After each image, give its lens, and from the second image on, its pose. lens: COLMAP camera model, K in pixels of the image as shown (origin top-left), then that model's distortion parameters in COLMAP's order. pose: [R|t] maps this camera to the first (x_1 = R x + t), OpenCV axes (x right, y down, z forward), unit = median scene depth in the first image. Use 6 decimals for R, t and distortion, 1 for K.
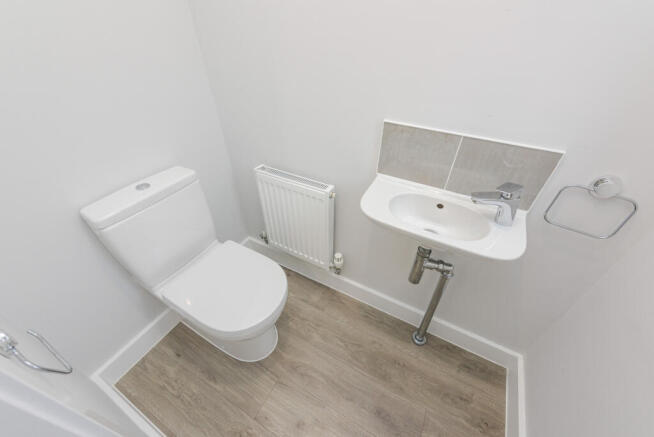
lens RADIAL K [[264.5, 0, 327.9], [0, 264.5, 217.2], [0, 0, 1]] dist [0.001010, 0.000410]
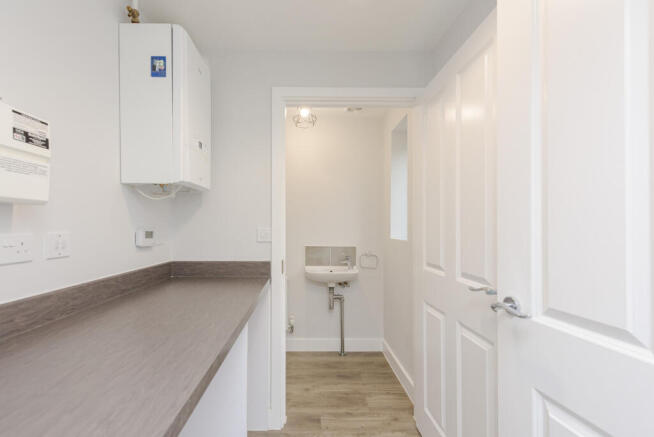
lens RADIAL K [[264.5, 0, 327.9], [0, 264.5, 217.2], [0, 0, 1]] dist [0.001010, 0.000410]
pose [[0.841815, -0.003641, 0.539753, -0.888178], [0.340389, 0.779651, -0.525622, 0.775853], [-0.418906, 0.626203, 0.657562, -0.942764]]
